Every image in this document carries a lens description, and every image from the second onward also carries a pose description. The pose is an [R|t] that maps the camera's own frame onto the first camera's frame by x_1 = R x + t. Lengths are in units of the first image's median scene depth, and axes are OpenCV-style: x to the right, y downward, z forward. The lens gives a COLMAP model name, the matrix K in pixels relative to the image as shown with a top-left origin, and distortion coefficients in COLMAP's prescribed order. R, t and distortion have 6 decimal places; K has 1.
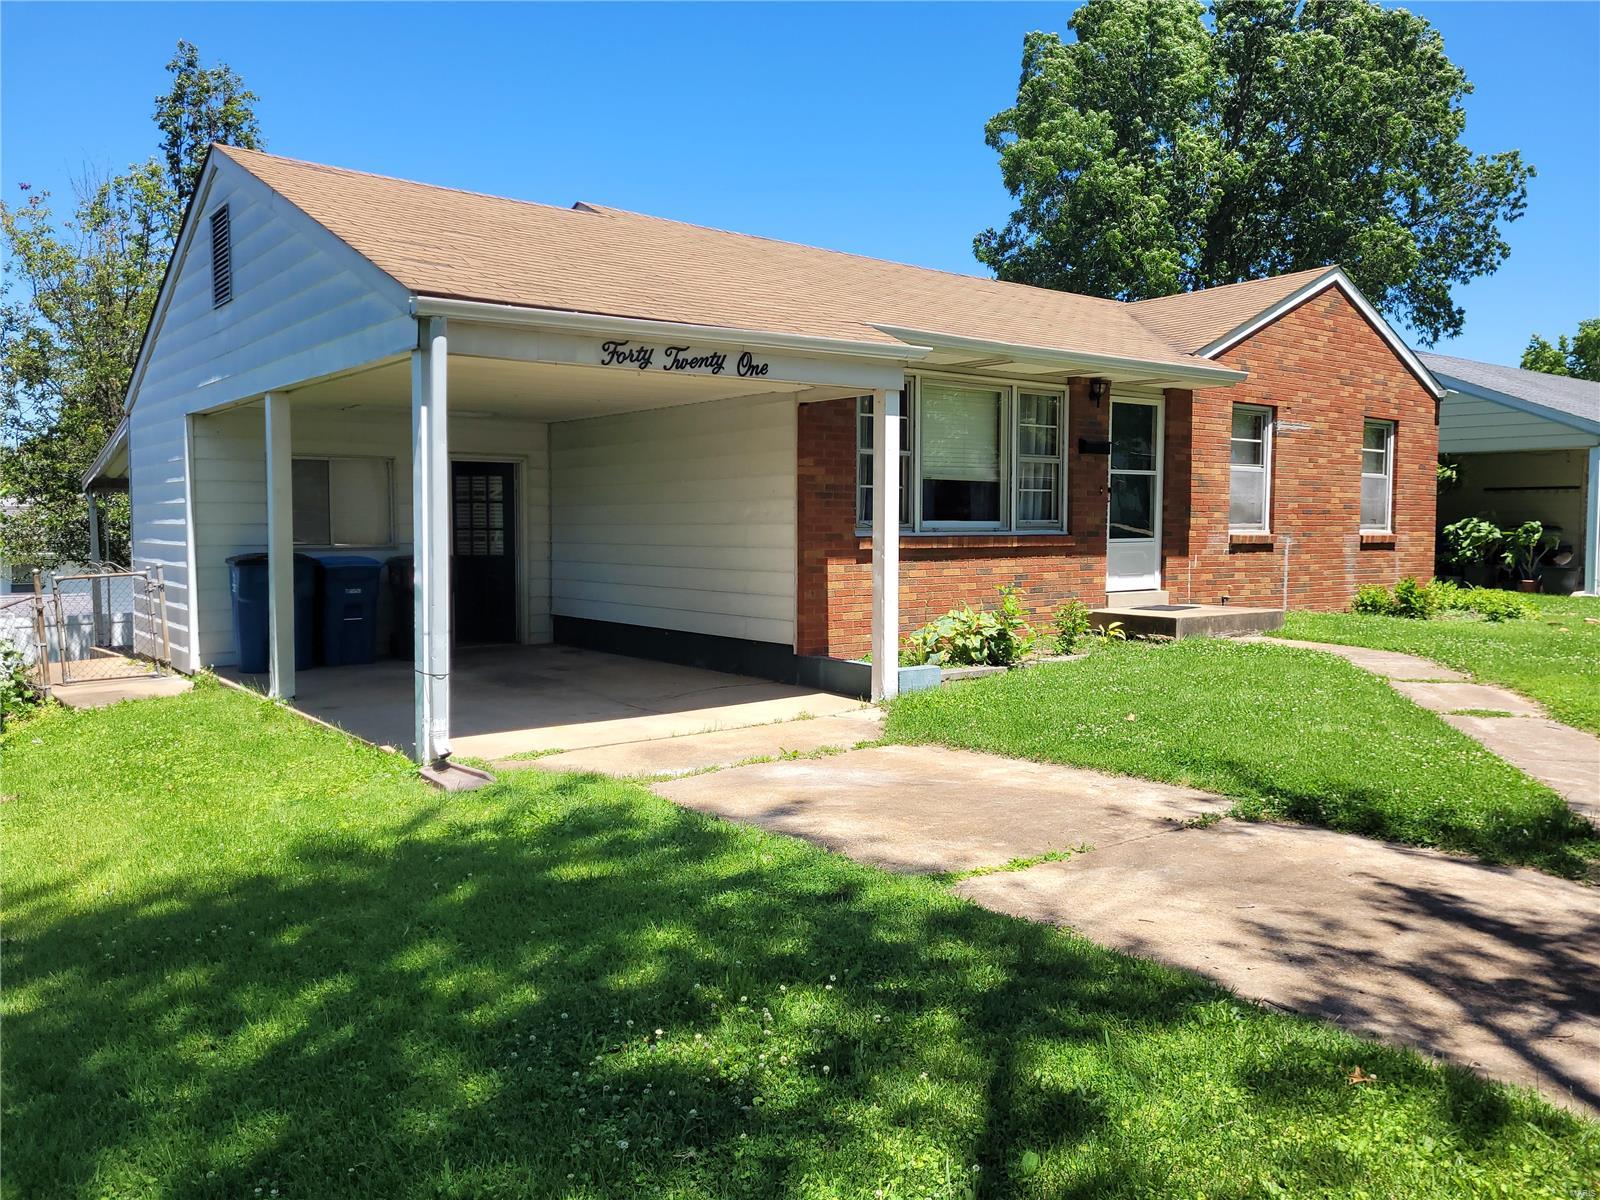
lens RADIAL K [[1207.8, 0, 803.5], [0, 1207.8, 601.0], [0, 0, 1]] dist [0.055507, -0.049852]
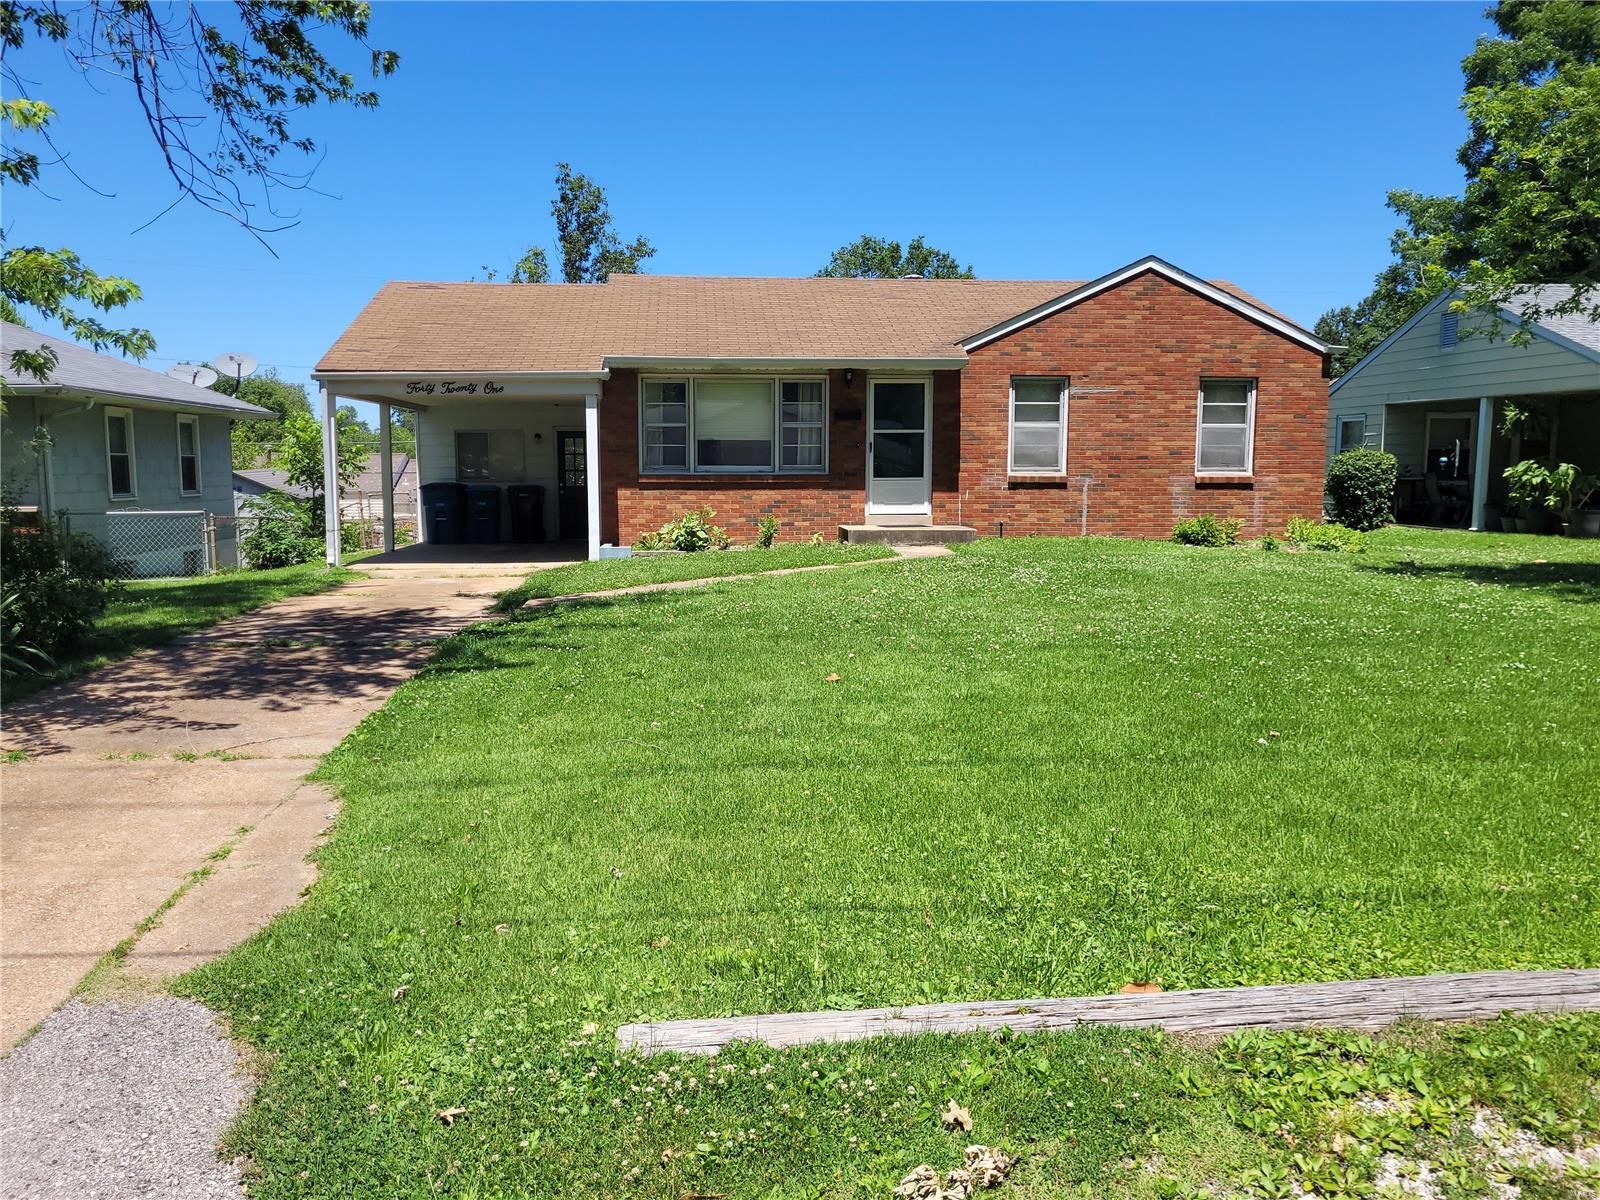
lens RADIAL K [[1207.8, 0, 795.7], [0, 1207.8, 598.5], [0, 0, 1]] dist [0.055507, -0.049852]
pose [[0.829529, 0.059181, -0.555319, 0.940373], [-0.034911, 0.997920, 0.054199, 0.016752], [0.557371, -0.025573, 0.829870, -0.247118]]
